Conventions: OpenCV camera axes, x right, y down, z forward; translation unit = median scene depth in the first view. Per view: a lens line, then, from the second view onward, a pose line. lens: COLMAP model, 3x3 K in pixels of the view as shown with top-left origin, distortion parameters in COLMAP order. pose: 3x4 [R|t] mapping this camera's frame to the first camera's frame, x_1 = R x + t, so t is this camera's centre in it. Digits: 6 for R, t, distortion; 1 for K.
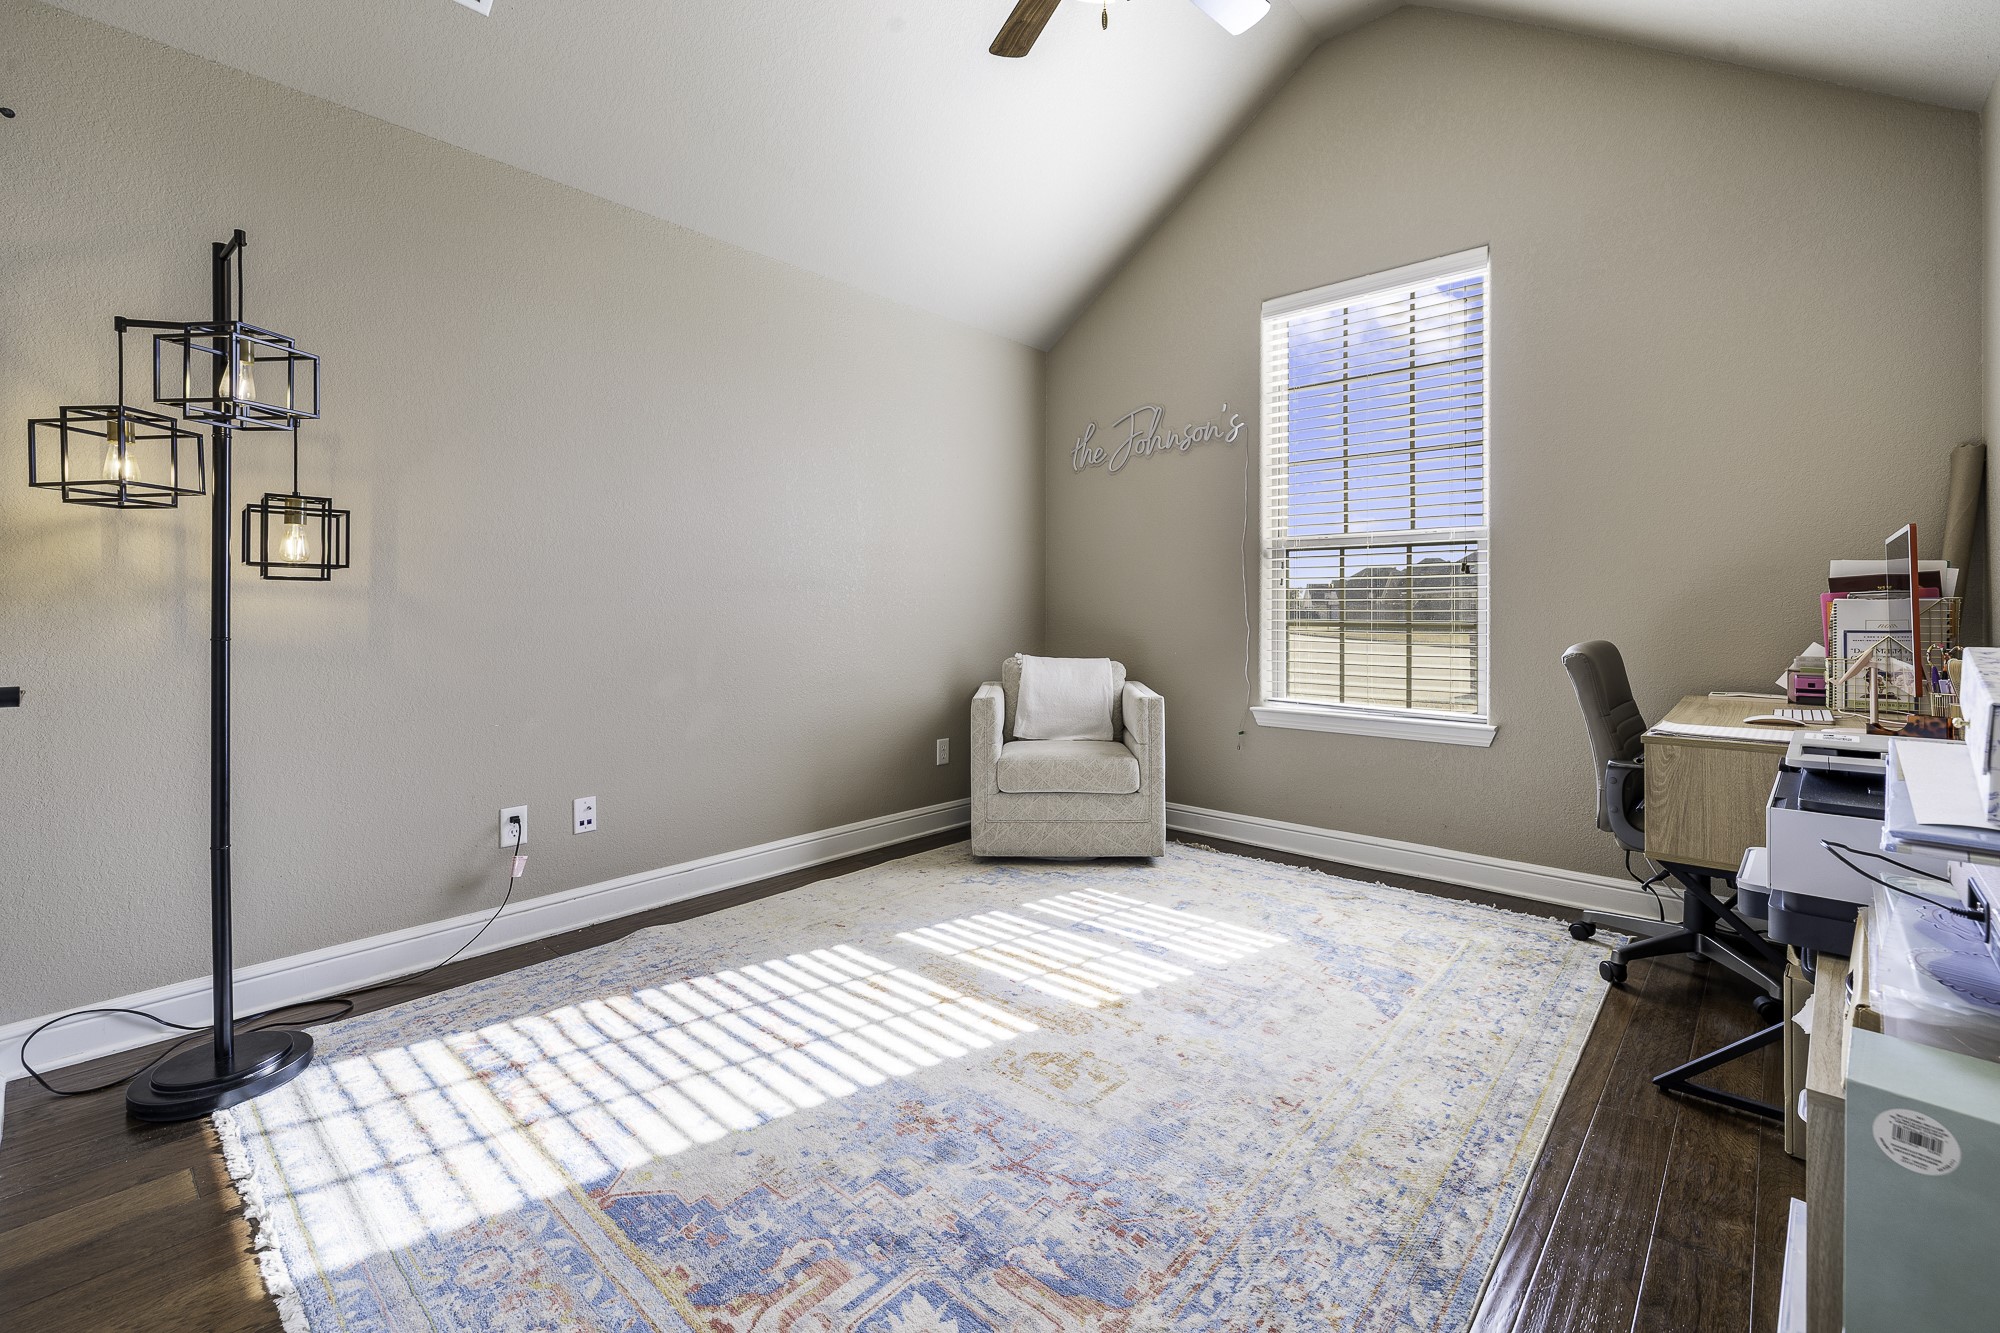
lens RADIAL K [[868.1, 0, 1002.4], [0, 868.1, 608.6], [0, 0, 1]] dist [-0.000944, 0.000024]
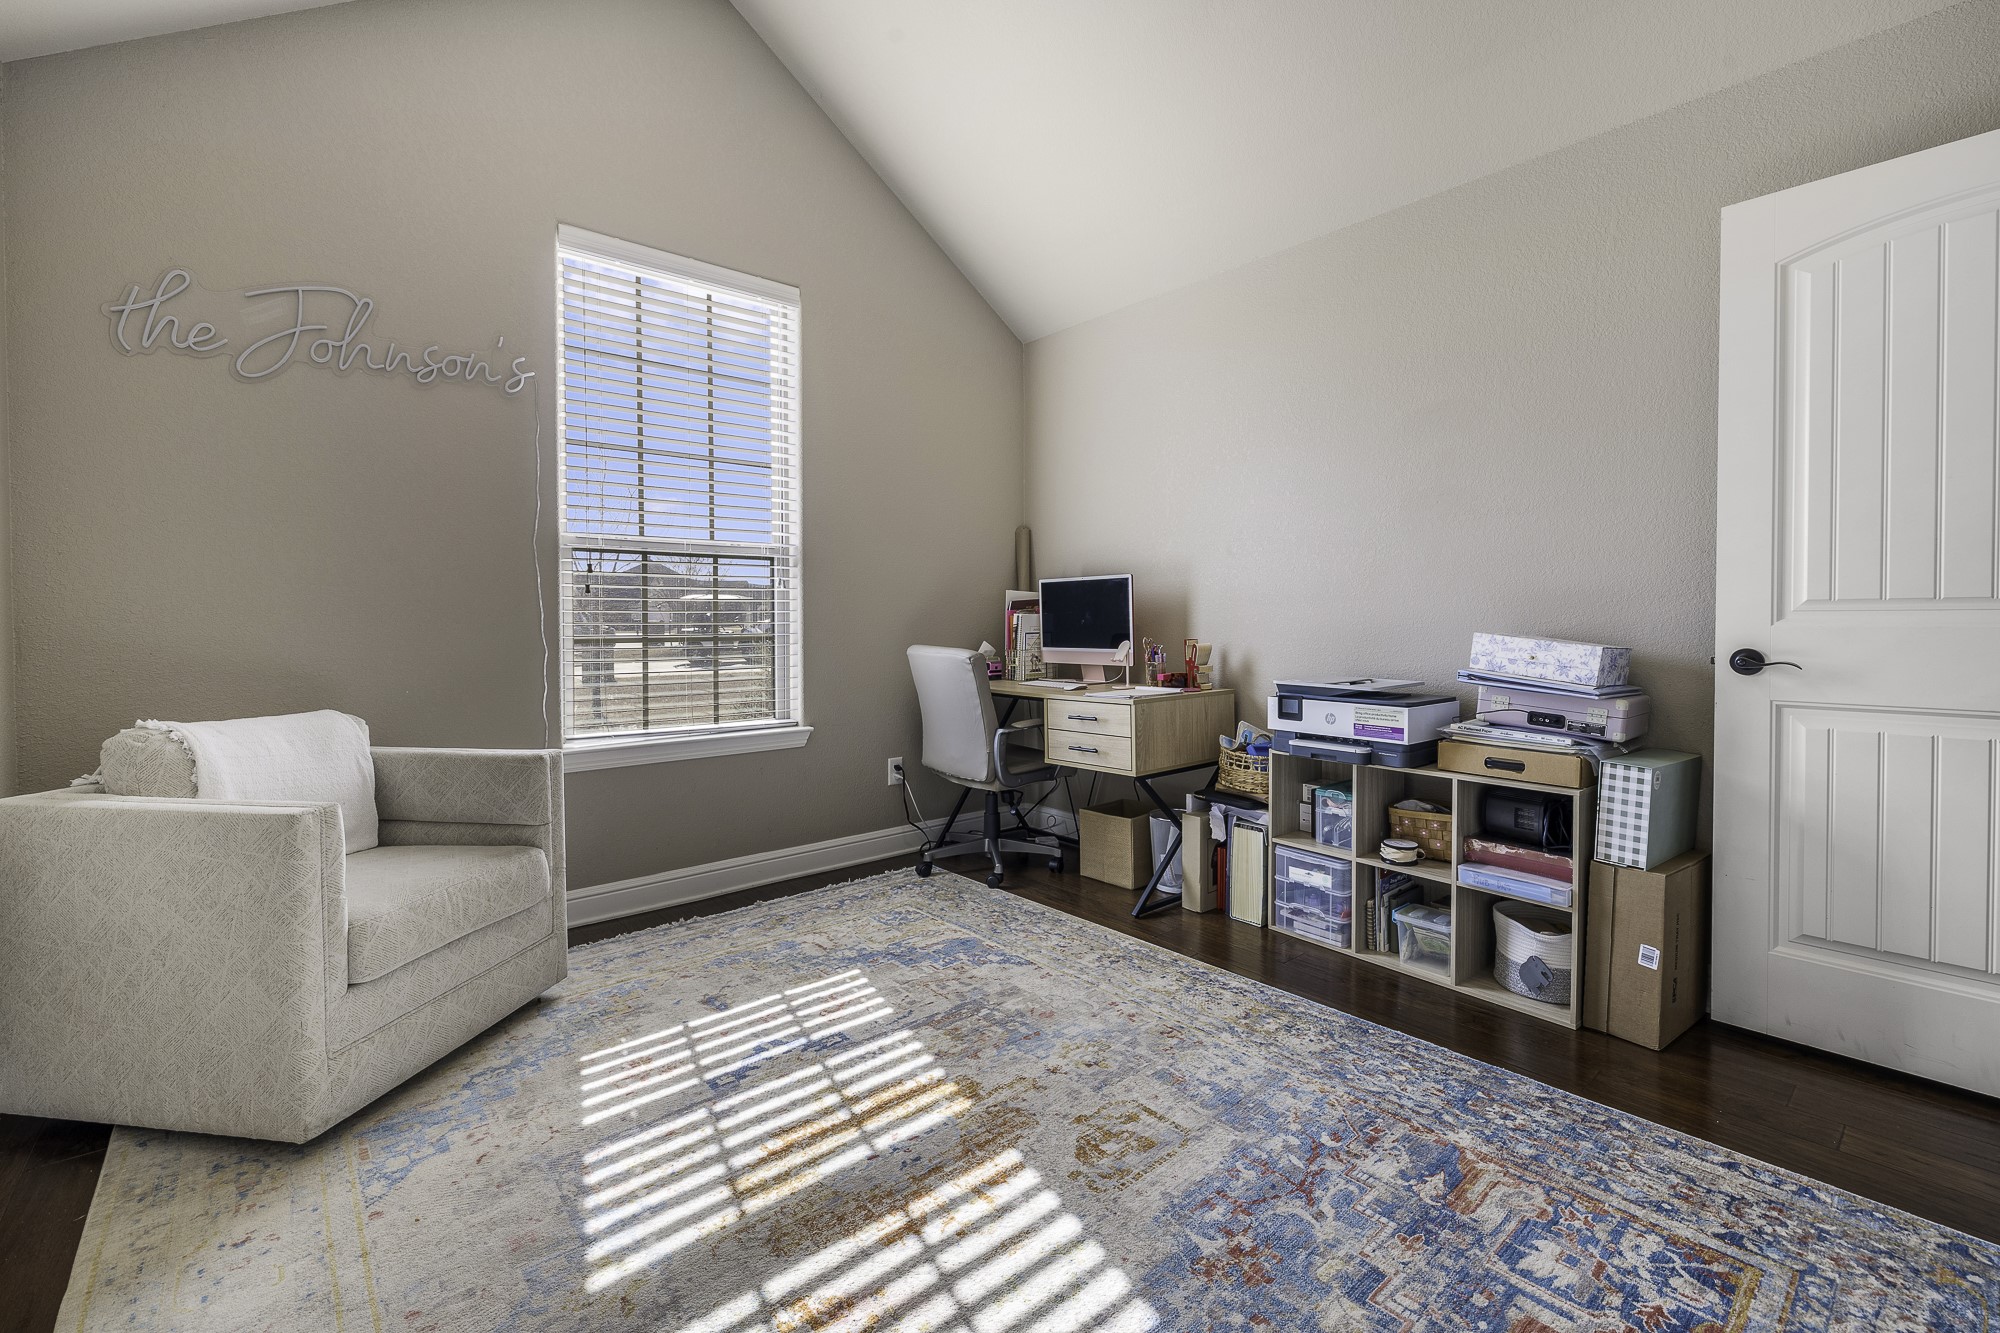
lens RADIAL K [[853.7, 0, 1011.8], [0, 853.7, 637.9], [0, 0, 1]] dist [-0.001847, -0.000031]
pose [[0.114981, -0.021339, 0.993139, -0.577735], [0.004255, 0.999771, 0.020989, -0.000453], [-0.993359, 0.001812, 0.115045, 0.727739]]
